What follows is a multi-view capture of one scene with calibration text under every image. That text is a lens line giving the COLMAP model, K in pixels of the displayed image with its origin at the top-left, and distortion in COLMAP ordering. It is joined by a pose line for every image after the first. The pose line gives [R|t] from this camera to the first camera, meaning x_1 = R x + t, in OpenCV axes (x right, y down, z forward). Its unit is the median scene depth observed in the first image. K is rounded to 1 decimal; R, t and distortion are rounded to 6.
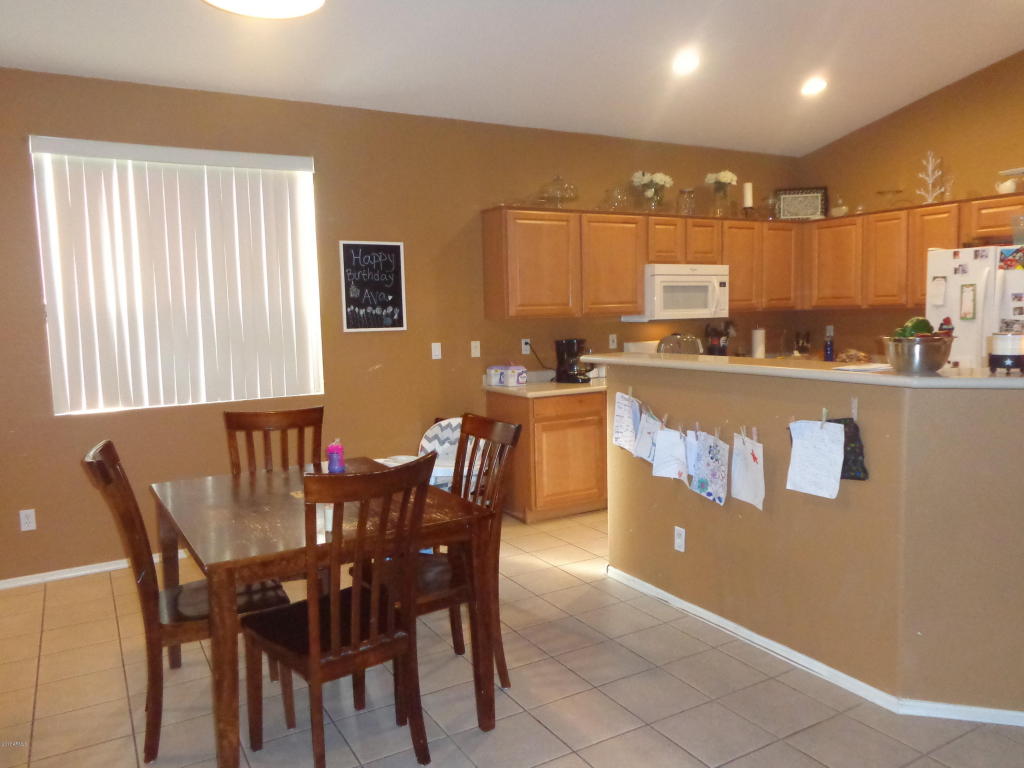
lens RADIAL K [[768.5, 0, 512.0], [0, 768.5, 384.0], [0, 0, 1]] dist [-0.006097, -0.004952]
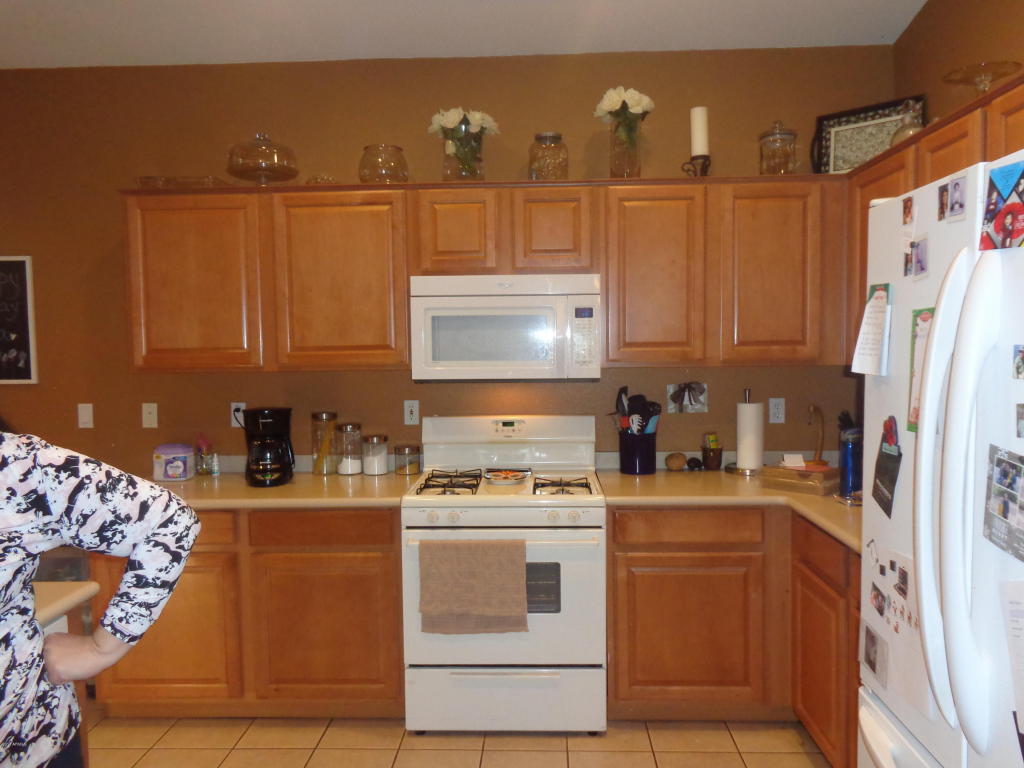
lens RADIAL K [[768.5, 0, 512.0], [0, 768.5, 384.0], [0, 0, 1]] dist [-0.006097, -0.004952]
pose [[0.848783, 0.042018, -0.527069, 0.526670], [-0.059608, 0.998087, -0.016424, -0.075931], [0.525370, 0.045358, 0.849664, 0.580929]]
